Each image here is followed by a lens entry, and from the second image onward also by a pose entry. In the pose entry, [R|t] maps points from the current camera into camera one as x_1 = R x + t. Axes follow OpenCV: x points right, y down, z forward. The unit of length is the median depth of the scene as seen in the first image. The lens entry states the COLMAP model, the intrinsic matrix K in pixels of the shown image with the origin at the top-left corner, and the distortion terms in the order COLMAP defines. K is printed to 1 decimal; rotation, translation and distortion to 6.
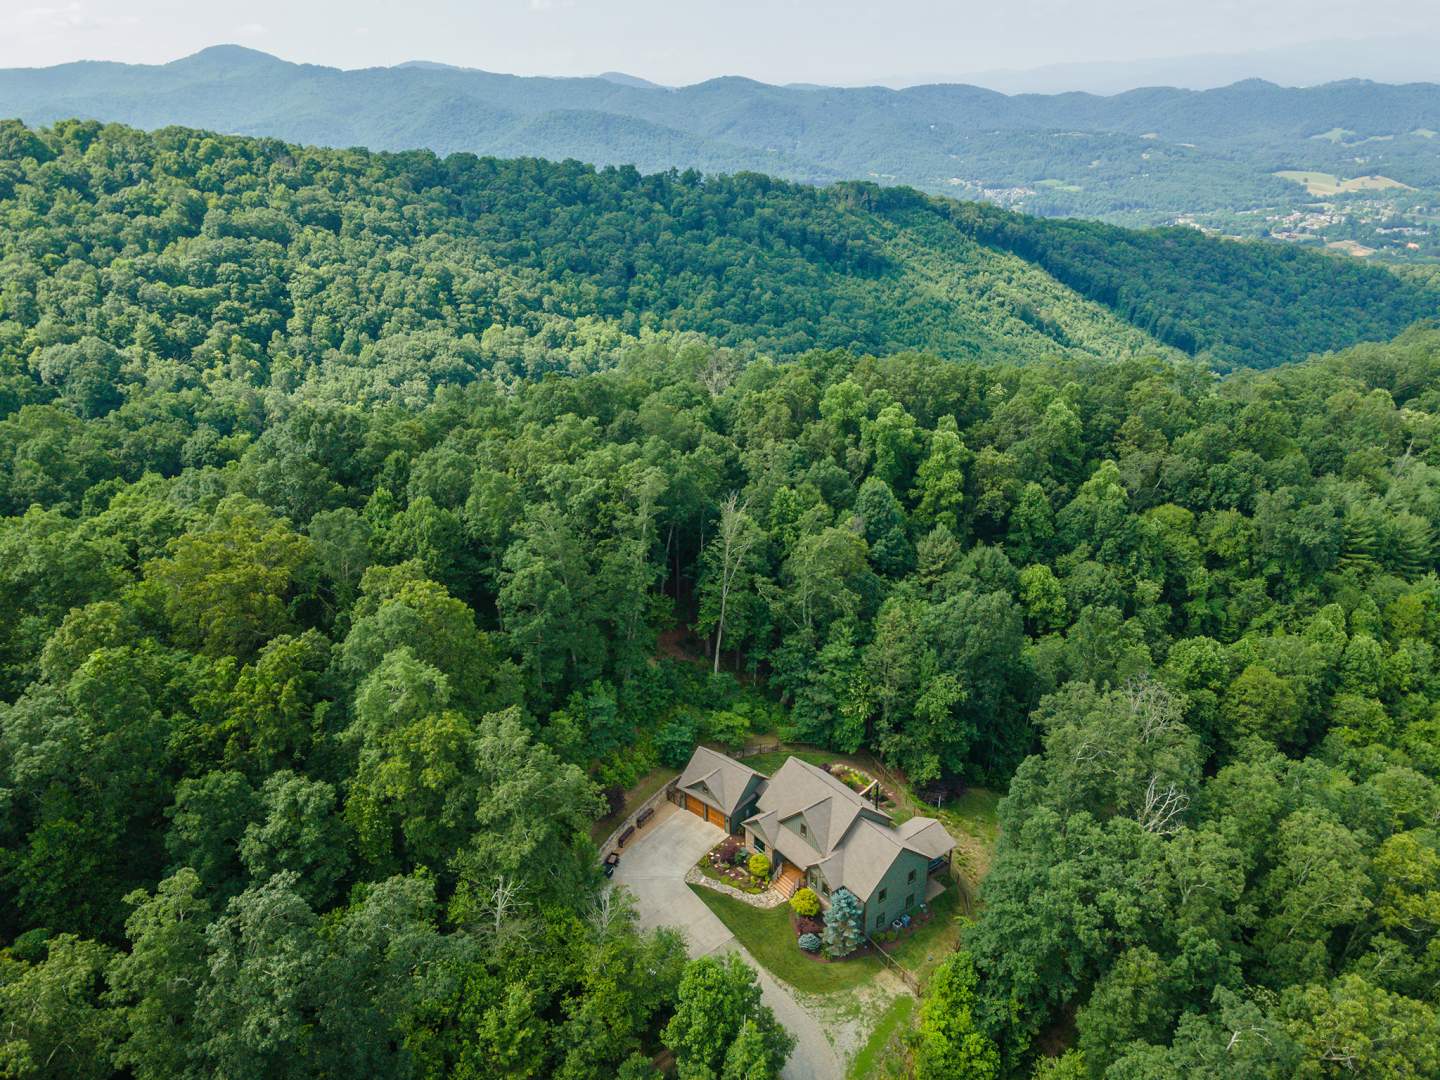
lens RADIAL K [[1044.2, 0, 710.5], [0, 1044.2, 538.8], [0, 0, 1]] dist [0.042668, 0.023753]
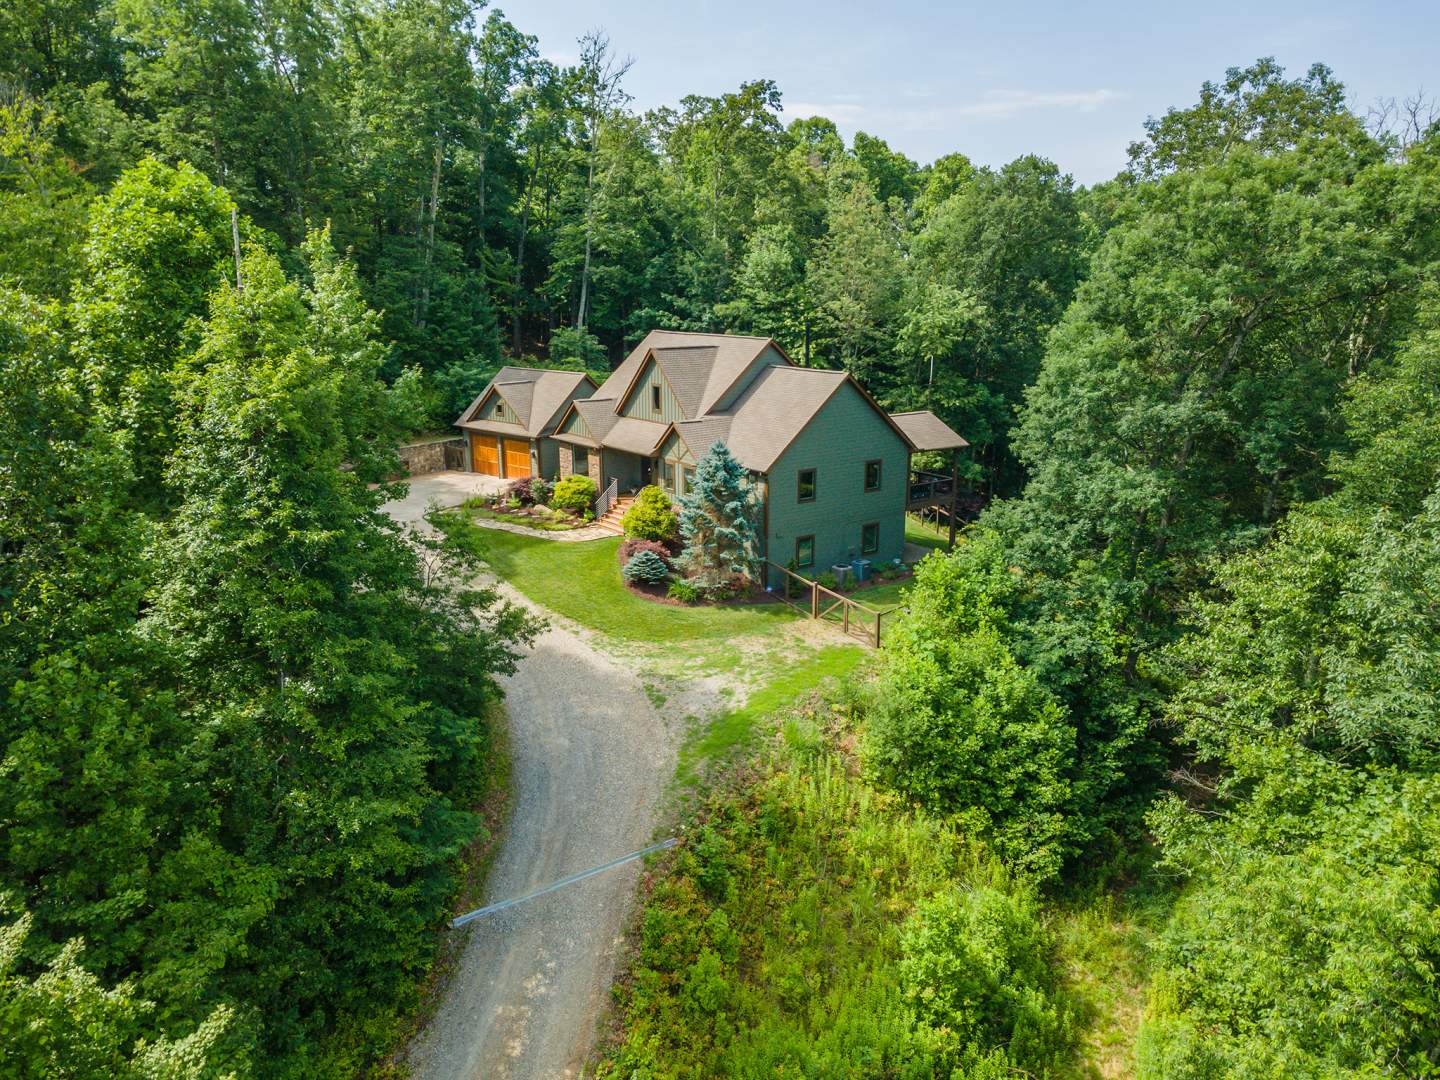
lens RADIAL K [[1044.2, 0, 714.3], [0, 1044.2, 540.1], [0, 0, 1]] dist [0.042668, 0.023753]
pose [[0.999668, 0.013314, -0.022076, 0.083982], [-0.016947, 0.984686, -0.173514, 0.282132], [0.019428, 0.173830, 0.984584, 0.344075]]
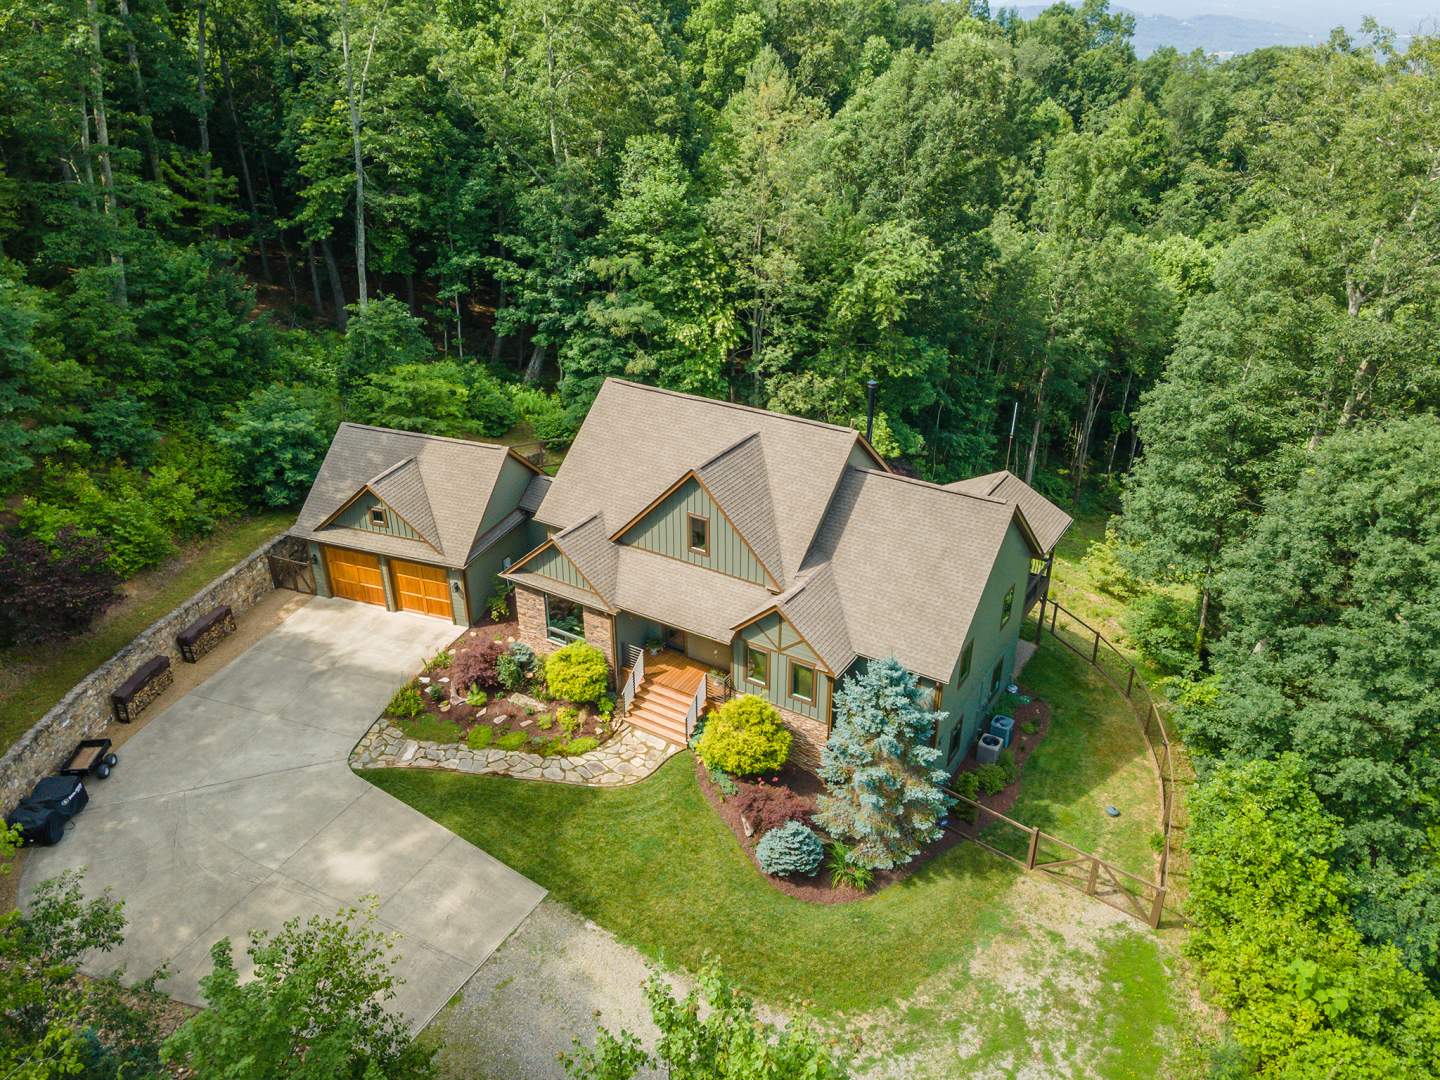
lens RADIAL K [[1044.2, 0, 711.7], [0, 1044.2, 535.0], [0, 0, 1]] dist [0.042668, 0.023753]
pose [[0.939449, -0.151659, 0.307303, -0.006113], [0.134472, 0.987961, 0.076484, 0.166133], [-0.315202, -0.030529, 0.948533, 0.449354]]
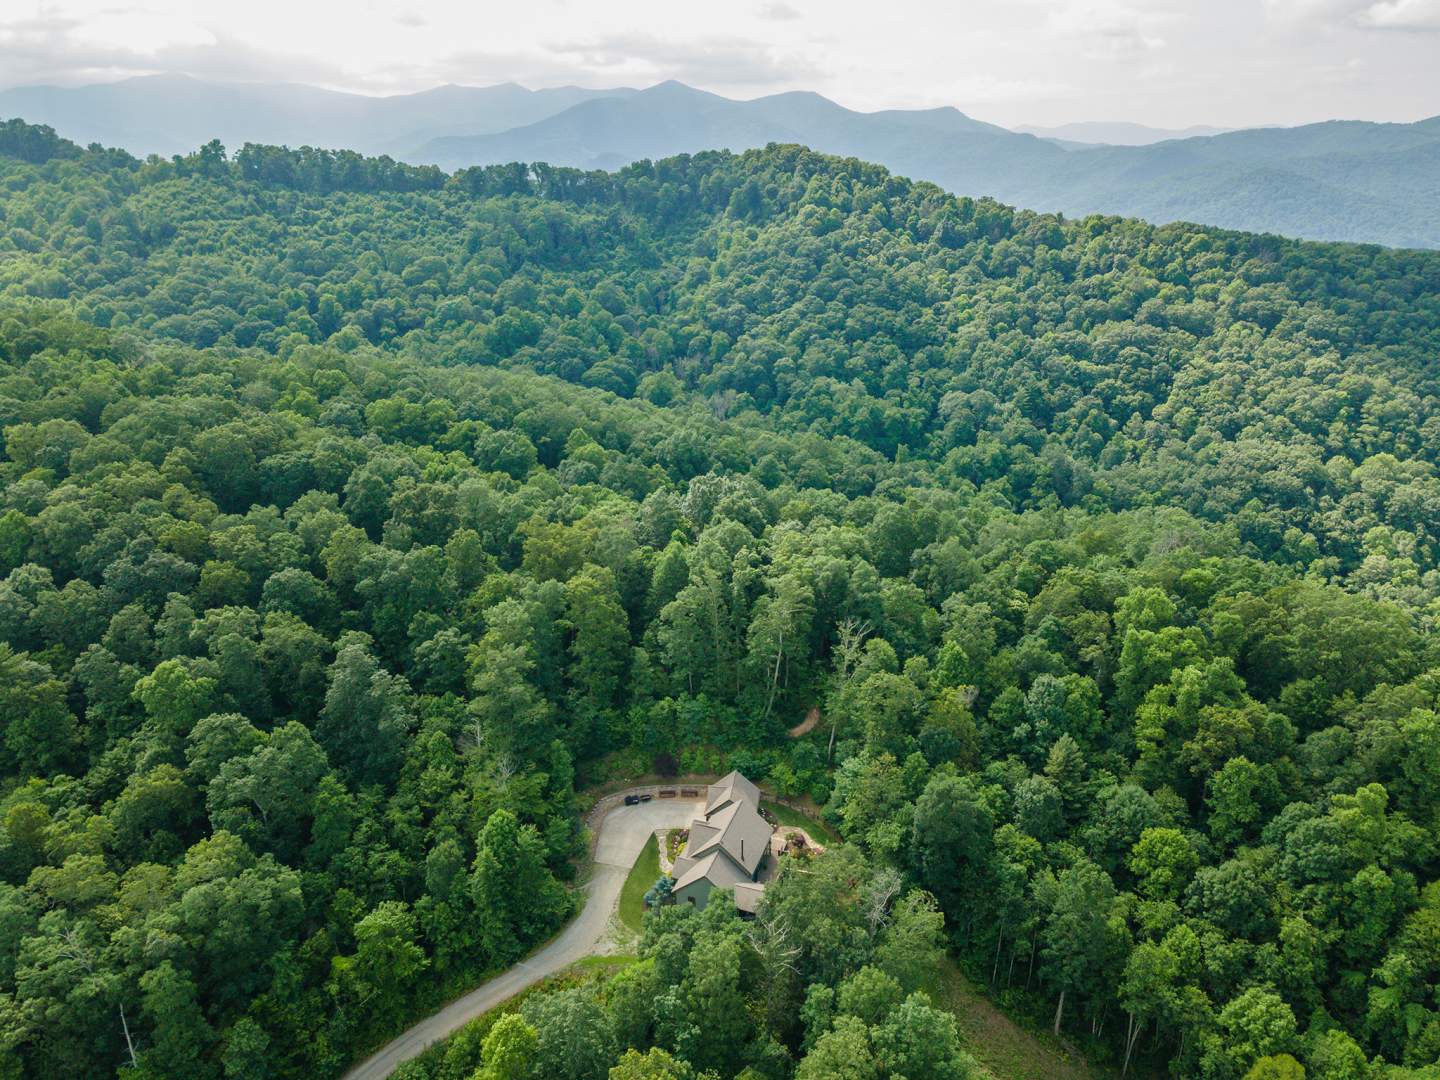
lens RADIAL K [[1044.2, 0, 713.0], [0, 1044.2, 535.2], [0, 0, 1]] dist [0.042668, 0.023753]
pose [[0.539317, 0.303034, -0.785689, 0.717727], [-0.338554, 0.932311, 0.127193, -0.192733], [0.771050, 0.197401, 0.605405, 0.048493]]
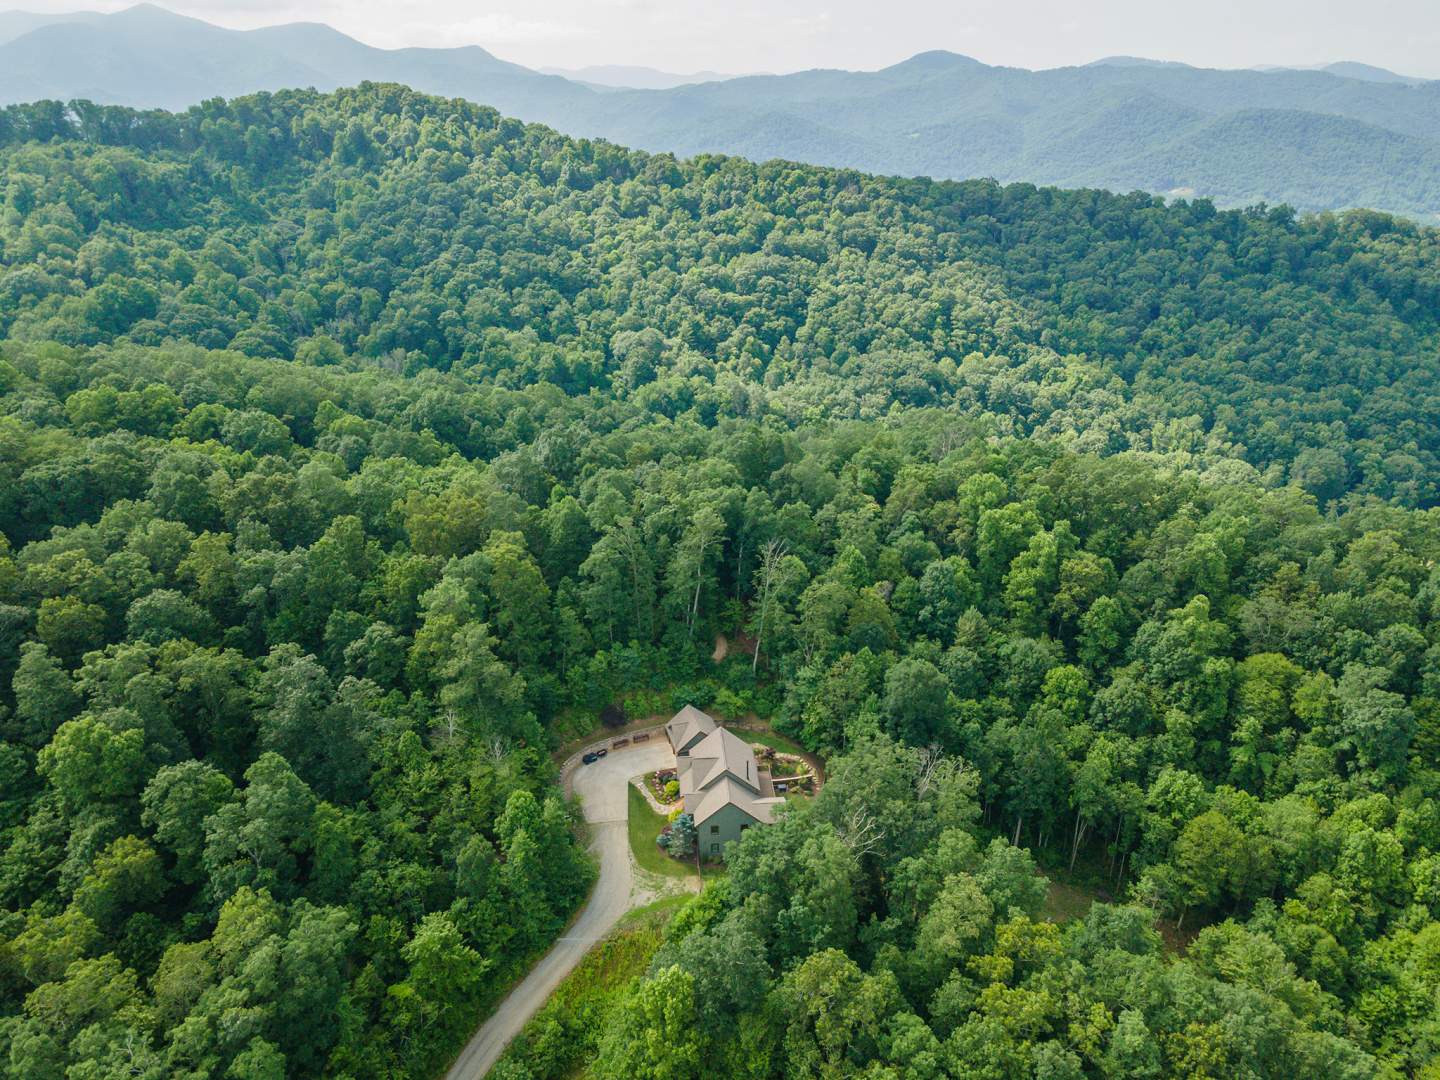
lens RADIAL K [[1044.2, 0, 710.2], [0, 1044.2, 534.4], [0, 0, 1]] dist [0.042668, 0.023753]
pose [[0.830738, 0.224803, -0.509252, 0.508144], [-0.224518, 0.972430, 0.063013, -0.092597], [0.509378, 0.061989, 0.858307, -0.169338]]
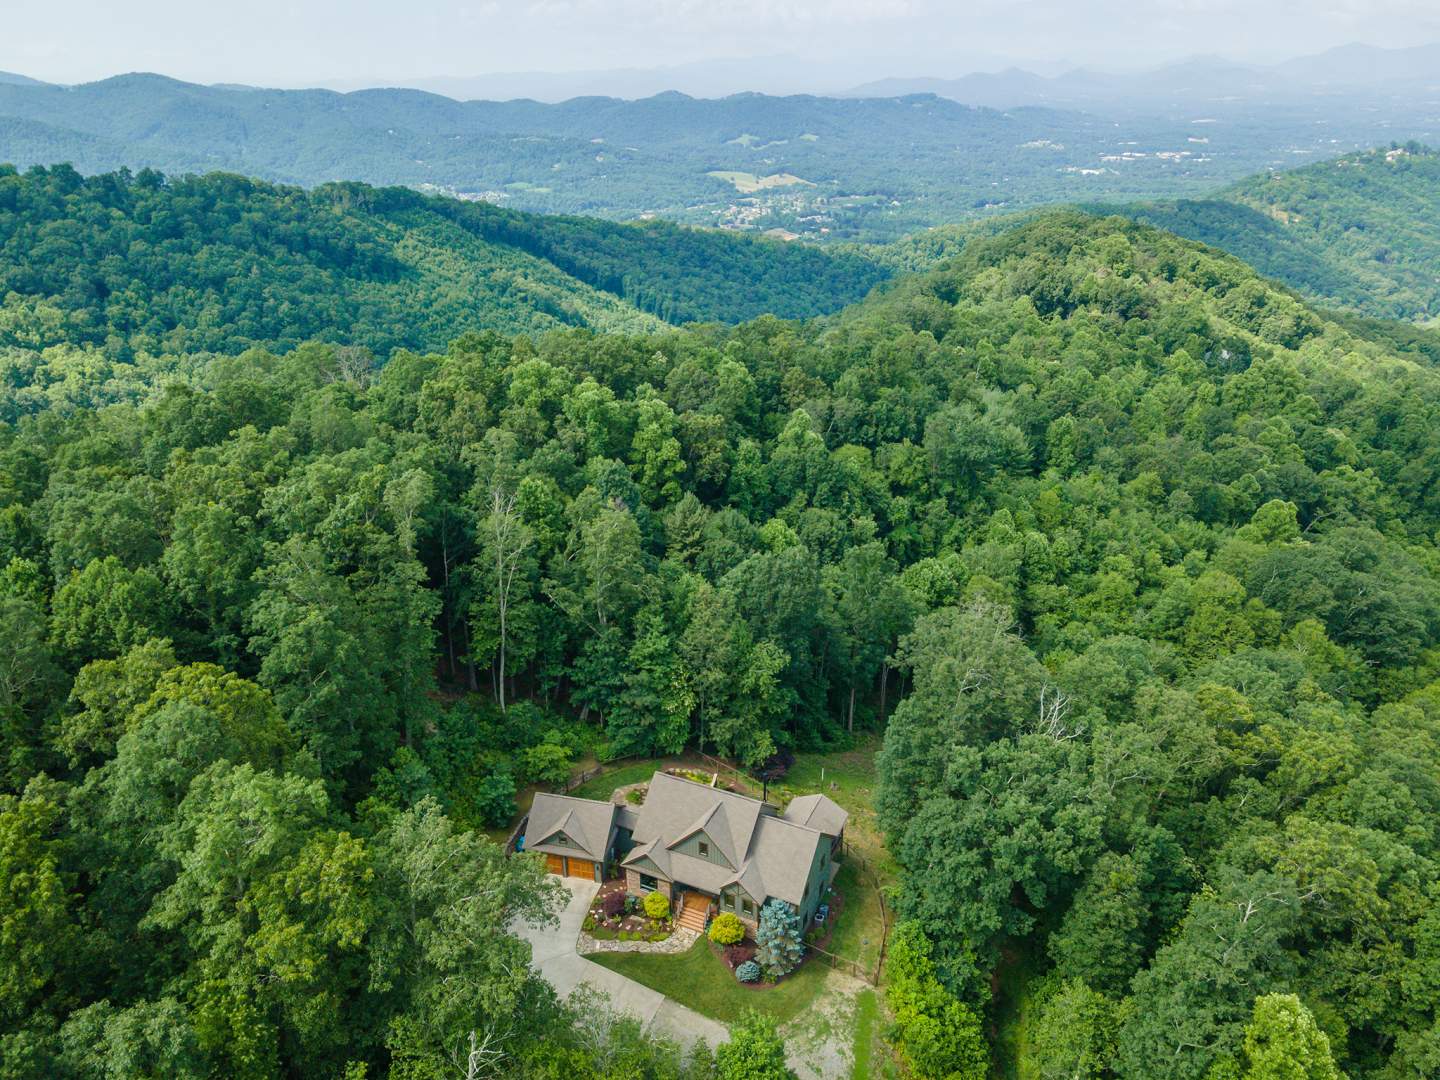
lens RADIAL K [[1044.2, 0, 709.9], [0, 1044.2, 539.2], [0, 0, 1]] dist [0.042668, 0.023753]
pose [[0.889726, -0.179669, 0.419651, -0.147544], [0.181763, 0.982706, 0.035368, -0.002456], [-0.418748, 0.044809, 0.906996, 0.131014]]
